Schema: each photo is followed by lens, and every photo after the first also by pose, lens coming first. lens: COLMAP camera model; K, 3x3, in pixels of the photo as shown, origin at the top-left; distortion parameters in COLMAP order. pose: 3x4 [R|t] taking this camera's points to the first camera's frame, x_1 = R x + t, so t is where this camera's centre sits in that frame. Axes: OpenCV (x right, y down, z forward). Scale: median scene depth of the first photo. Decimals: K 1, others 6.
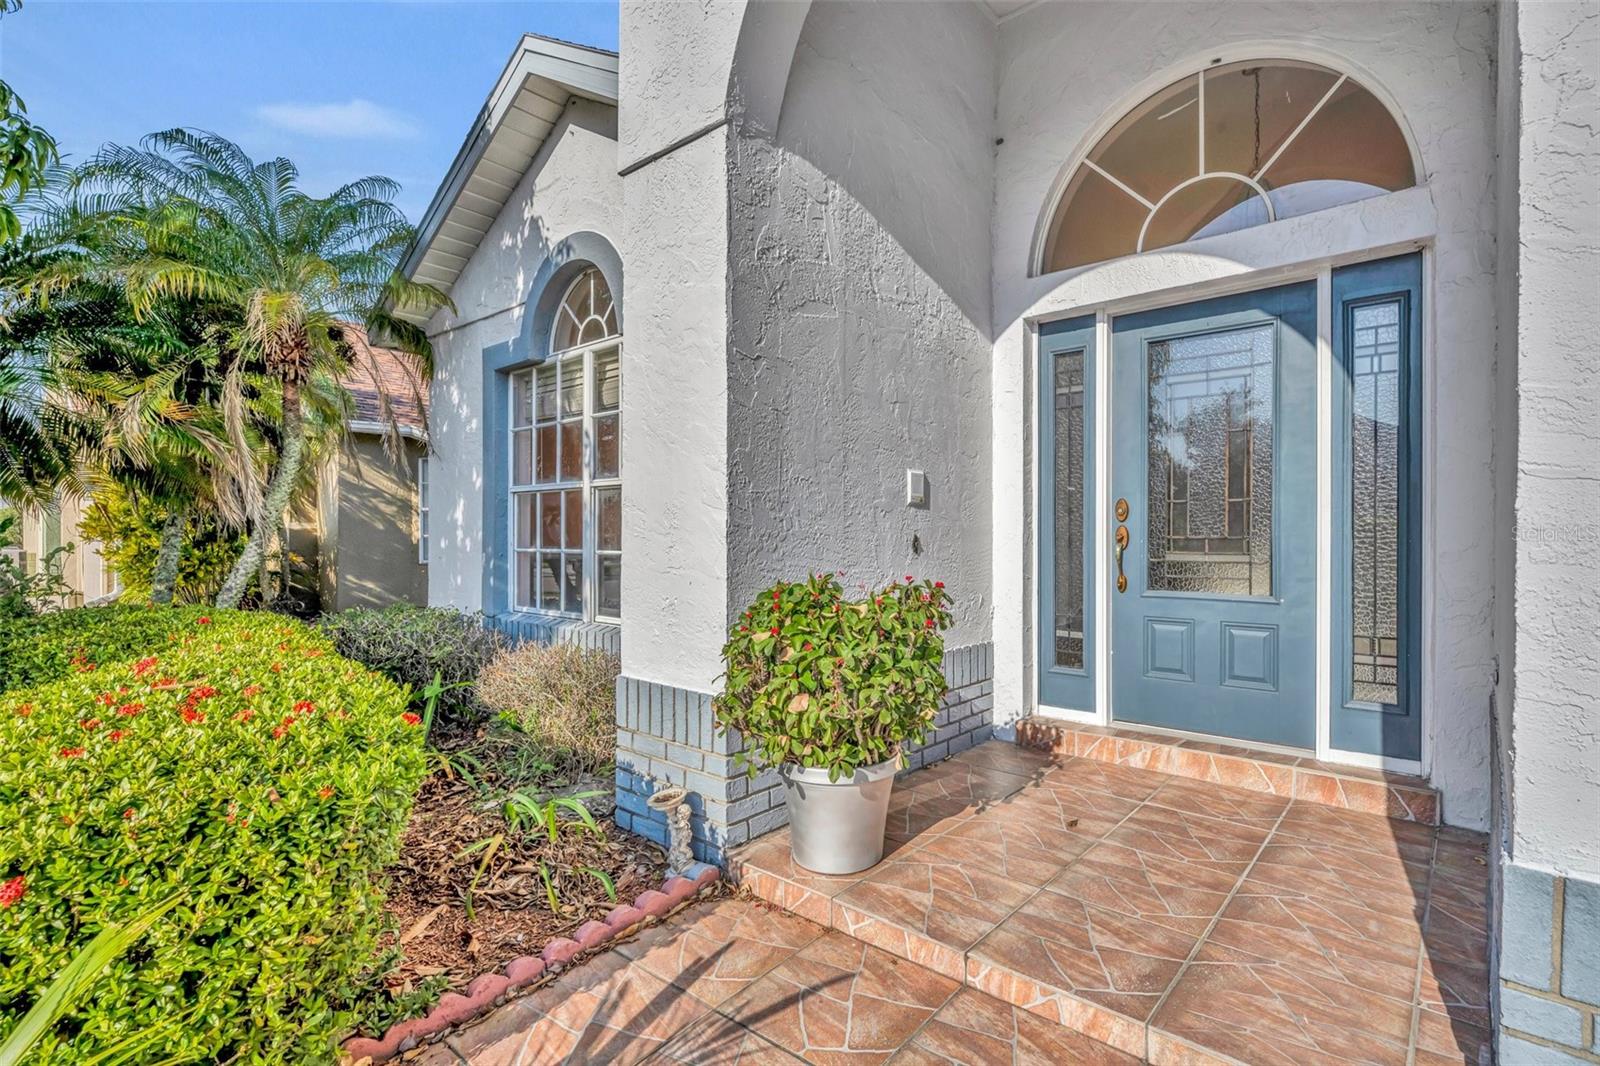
lens RADIAL K [[737.8, 0, 837.0], [0, 737.8, 537.5], [0, 0, 1]] dist [-0.001407, -0.000135]
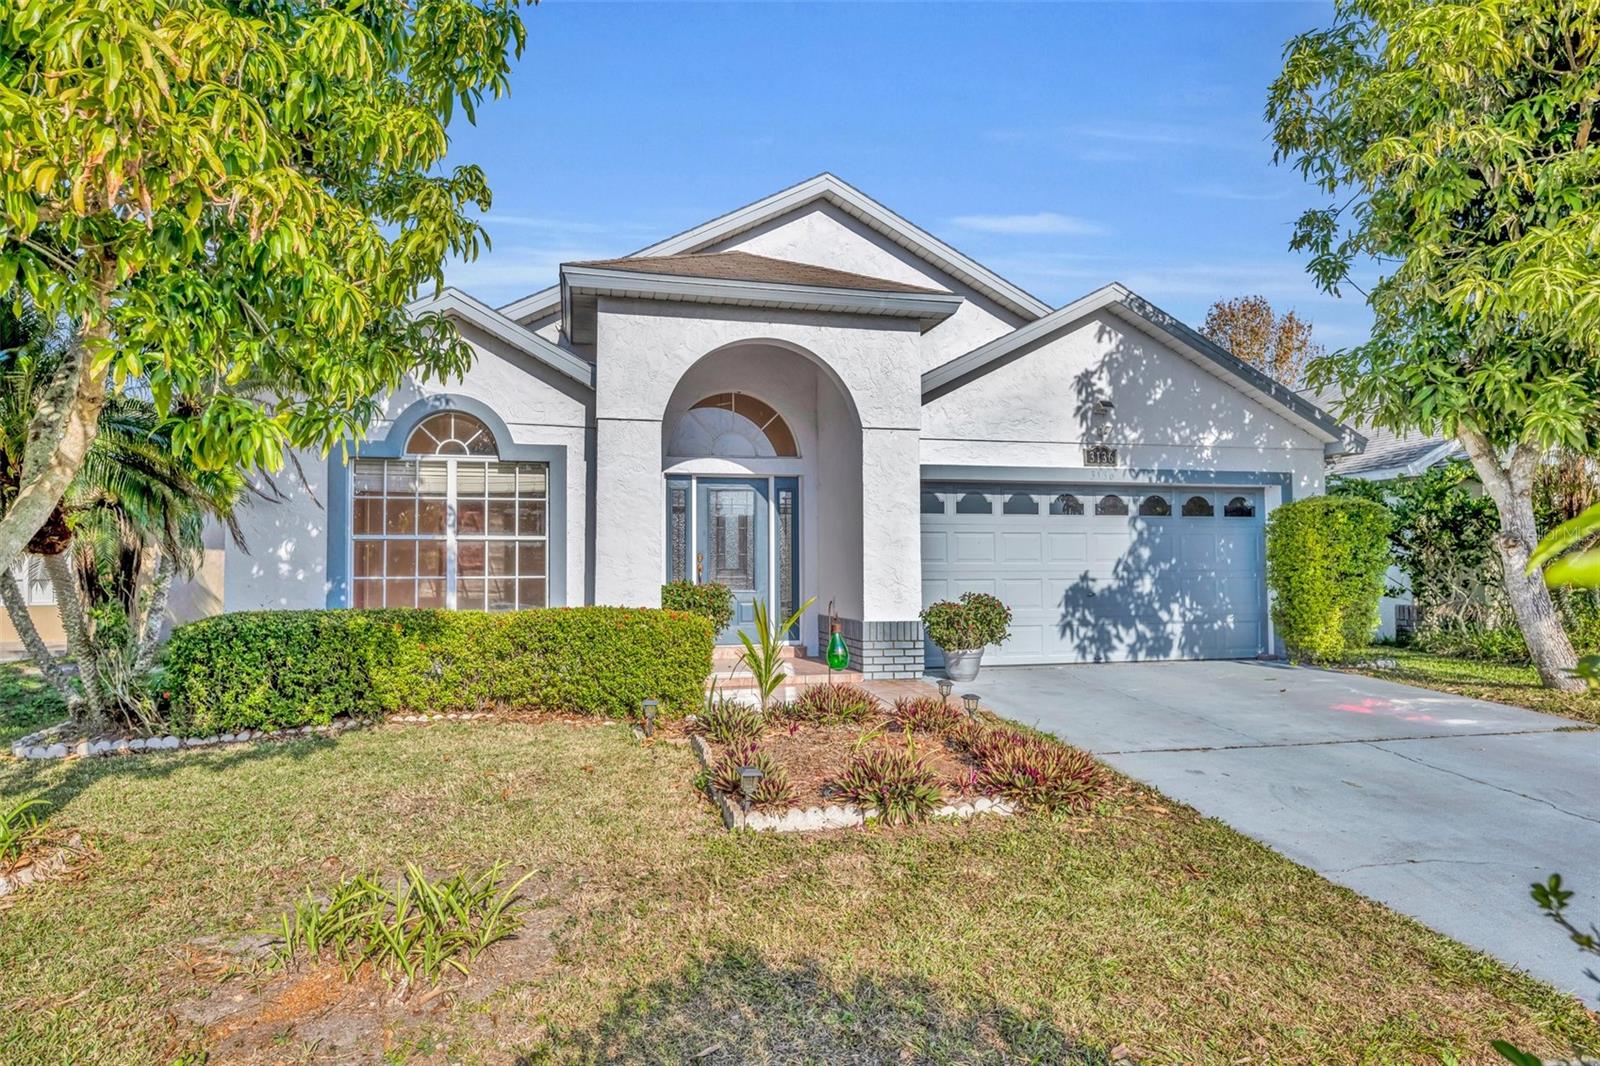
lens RADIAL K [[641.5, 0, 805.4], [0, 641.5, 533.5], [0, 0, 1]] dist [-0.000810, 0.000001]
pose [[0.647577, 0.043531, 0.760756, -0.975506], [0.006811, 0.997996, -0.062903, 0.017651], [-0.761970, 0.045916, 0.645983, -0.603711]]
